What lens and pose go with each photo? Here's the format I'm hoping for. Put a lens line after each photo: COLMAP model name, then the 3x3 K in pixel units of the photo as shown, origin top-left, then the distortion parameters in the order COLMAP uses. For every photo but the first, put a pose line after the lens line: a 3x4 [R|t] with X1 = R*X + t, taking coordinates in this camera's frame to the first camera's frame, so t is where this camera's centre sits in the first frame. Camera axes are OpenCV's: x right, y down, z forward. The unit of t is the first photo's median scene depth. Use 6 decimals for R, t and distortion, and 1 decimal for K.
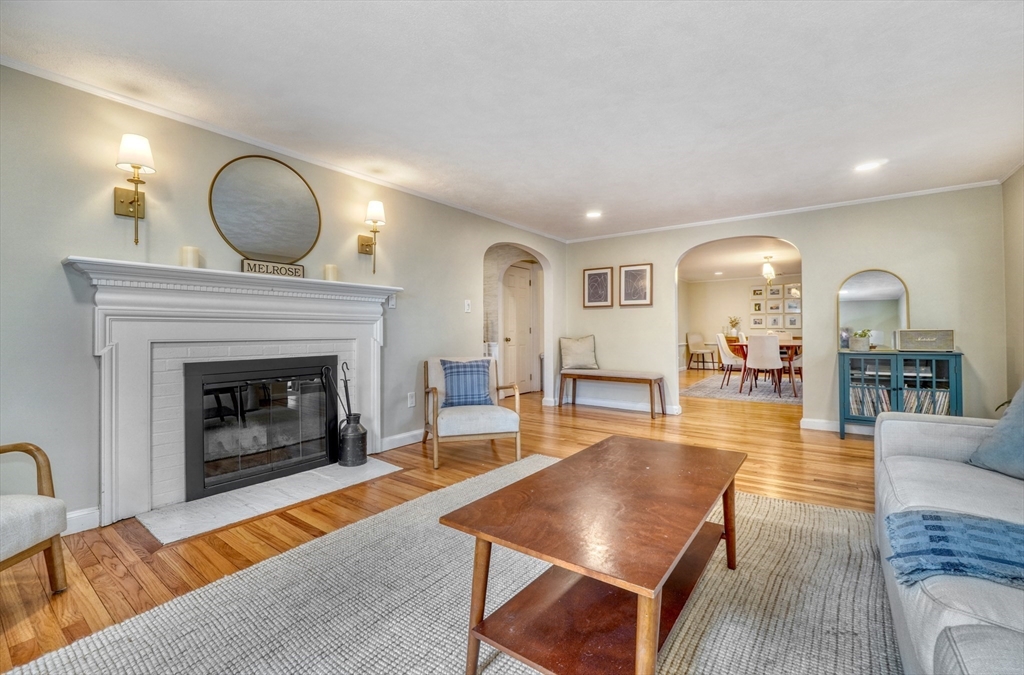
lens RADIAL K [[449.6, 0, 512.2], [0, 449.6, 327.8], [0, 0, 1]] dist [-0.001959, 0.000093]
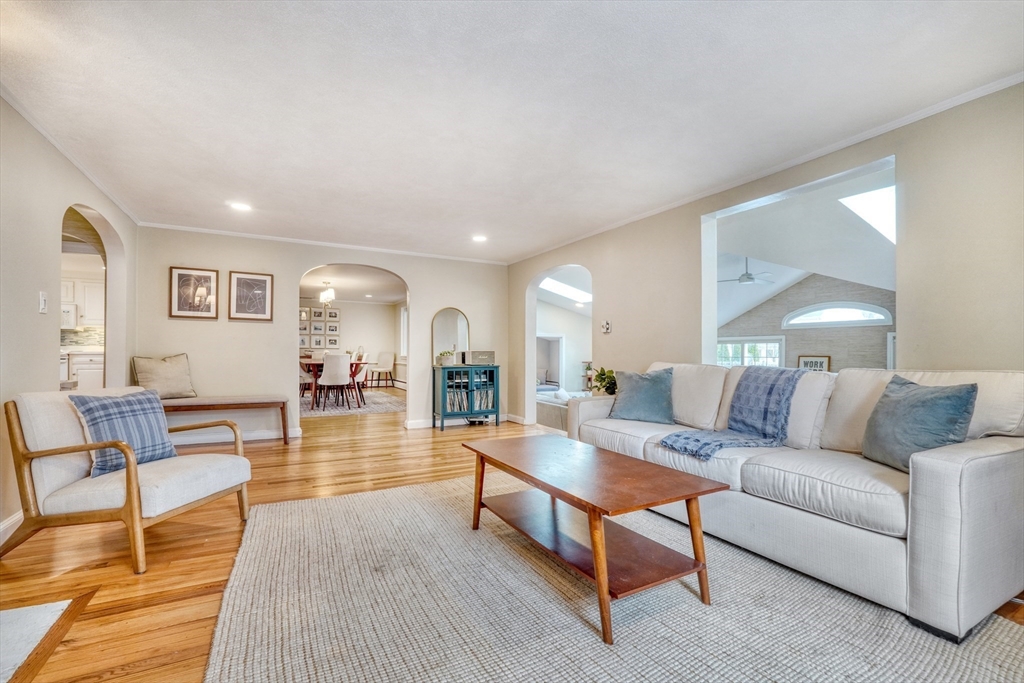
lens RADIAL K [[448.6, 0, 517.0], [0, 448.6, 350.1], [0, 0, 1]] dist [-0.014415, 0.000601]
pose [[0.420346, 0.010884, 0.907299, -0.355681], [-0.015810, 0.999864, -0.004670, 0.005809], [-0.907226, -0.012381, 0.420461, 0.208615]]
